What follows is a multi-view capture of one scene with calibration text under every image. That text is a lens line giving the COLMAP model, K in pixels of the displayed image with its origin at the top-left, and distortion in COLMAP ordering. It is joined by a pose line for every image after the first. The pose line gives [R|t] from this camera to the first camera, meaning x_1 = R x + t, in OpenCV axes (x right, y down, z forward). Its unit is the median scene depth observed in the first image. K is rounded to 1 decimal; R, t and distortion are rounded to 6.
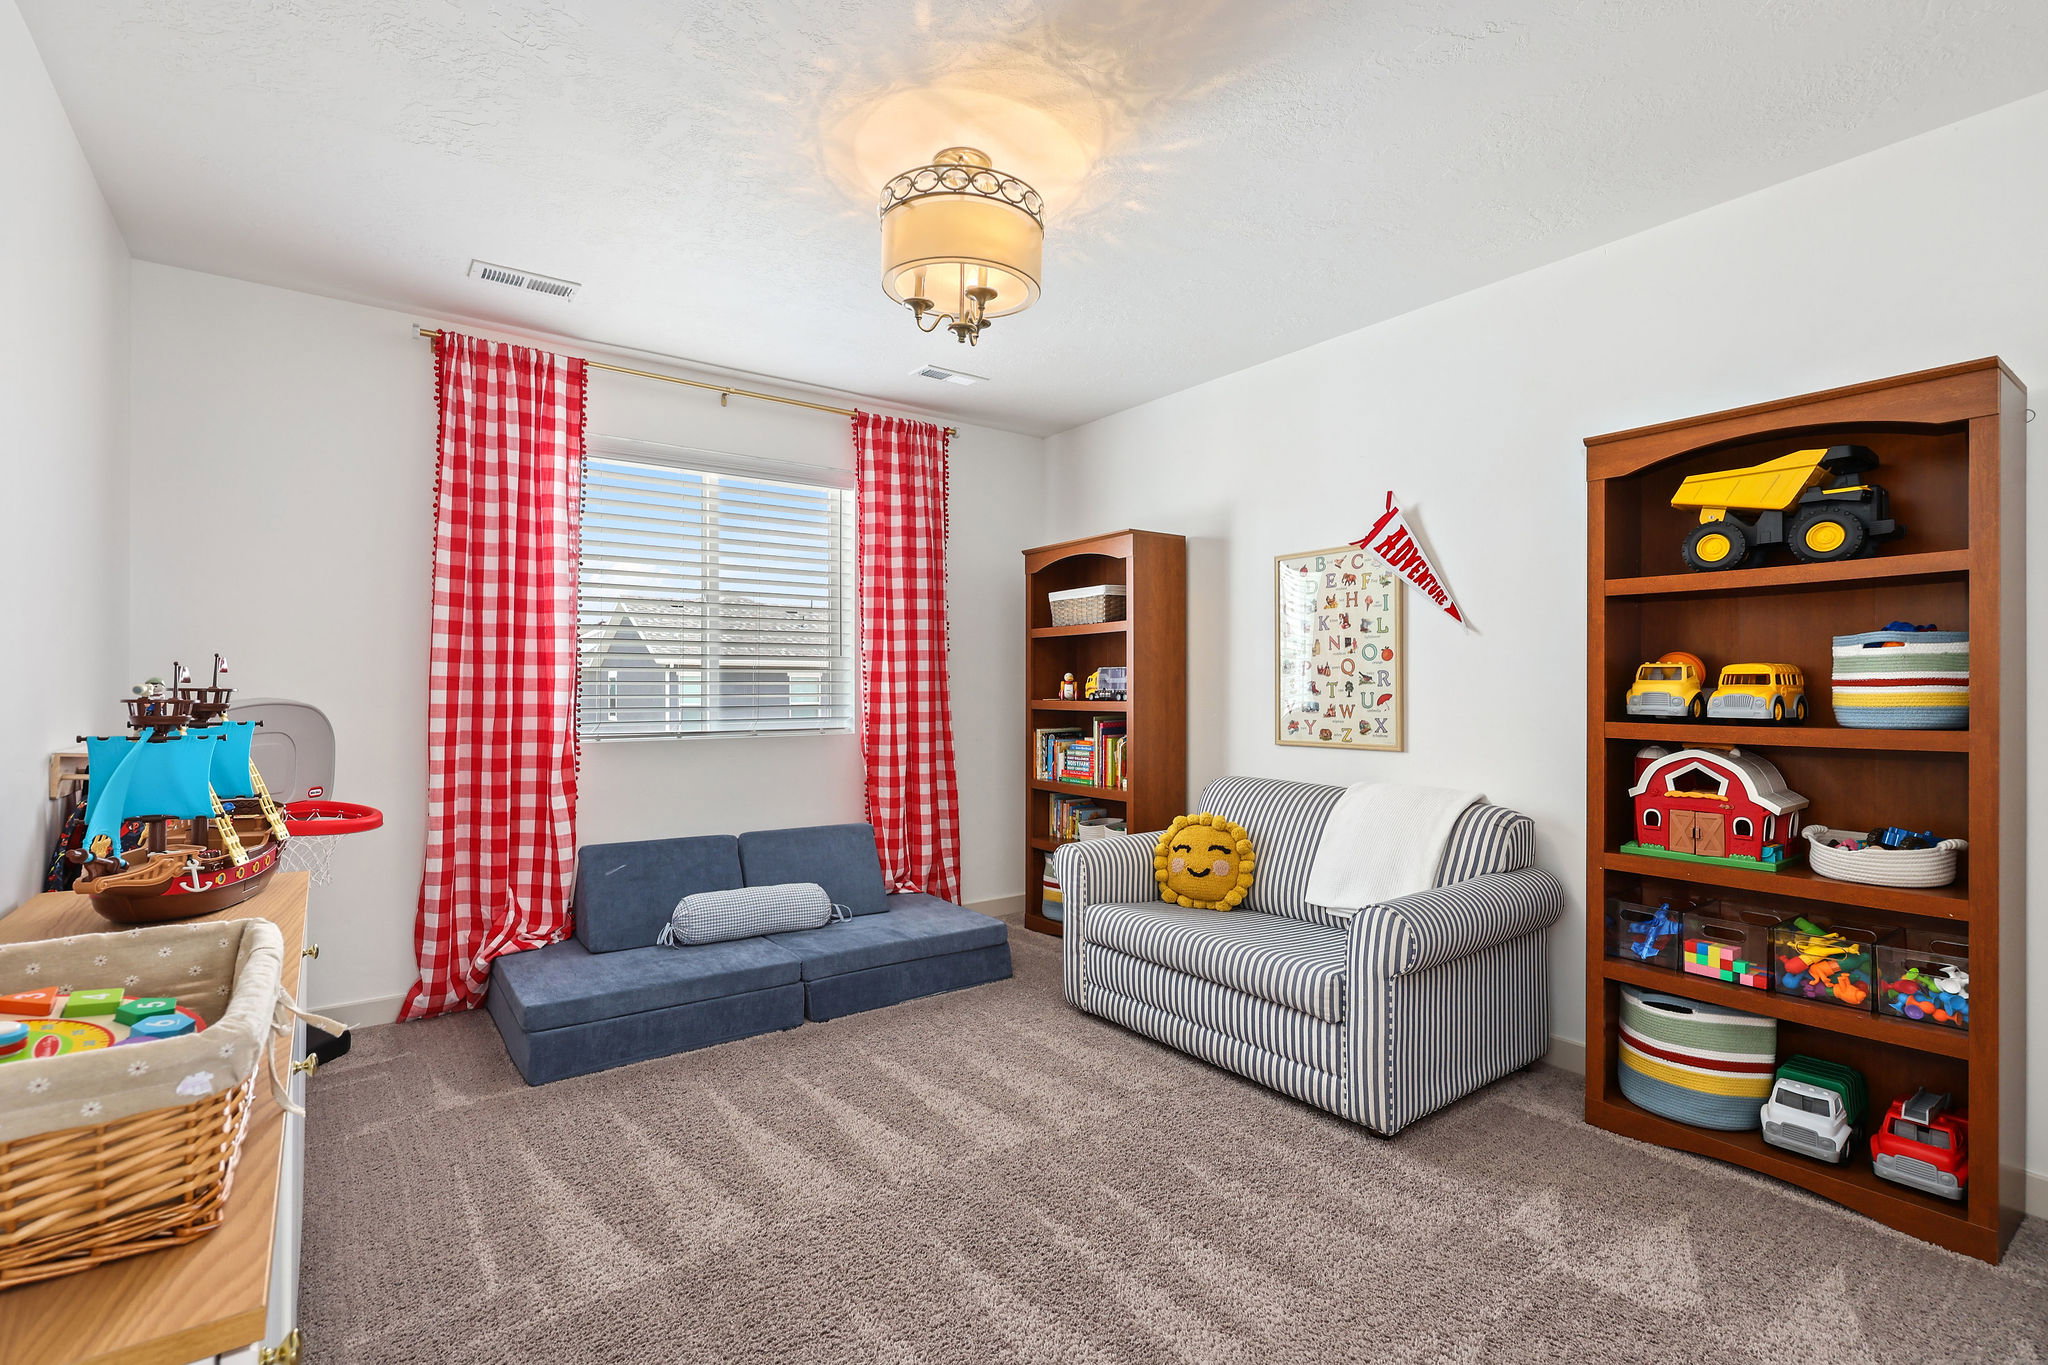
lens RADIAL K [[934.7, 0, 1019.4], [0, 934.7, 686.4], [0, 0, 1]] dist [0.009272, -0.001681]
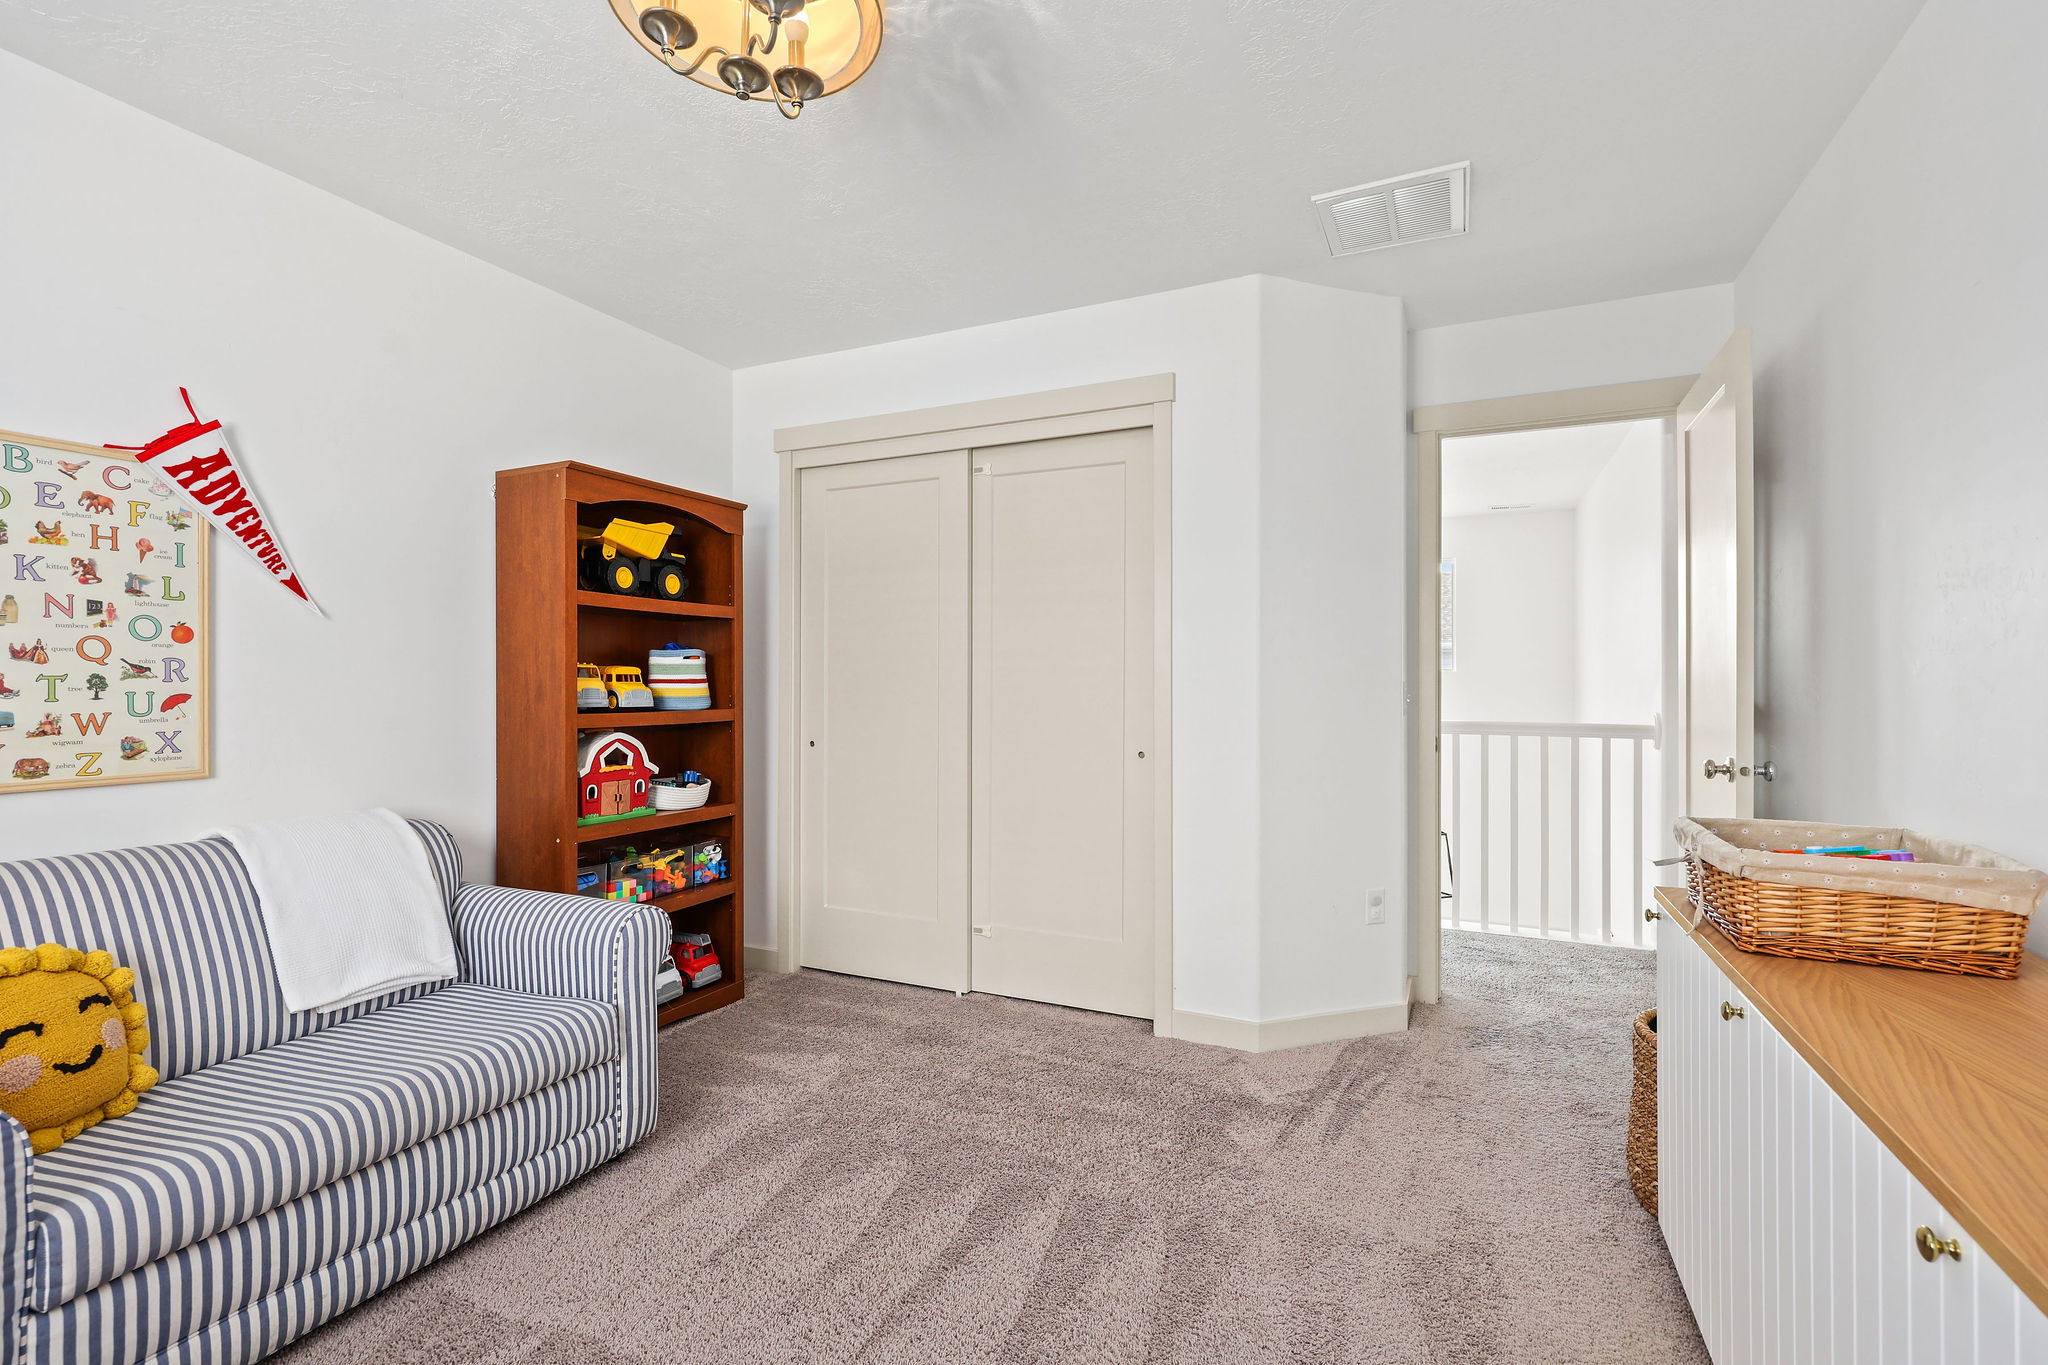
lens RADIAL K [[934.7, 0, 1020.5], [0, 934.7, 682.5], [0, 0, 1]] dist [0.009272, -0.001681]
pose [[-0.472387, 0.000054, 0.881391, -0.483345], [-0.003321, 0.999993, -0.001841, -0.000558], [-0.881385, -0.003797, -0.472384, 0.810619]]
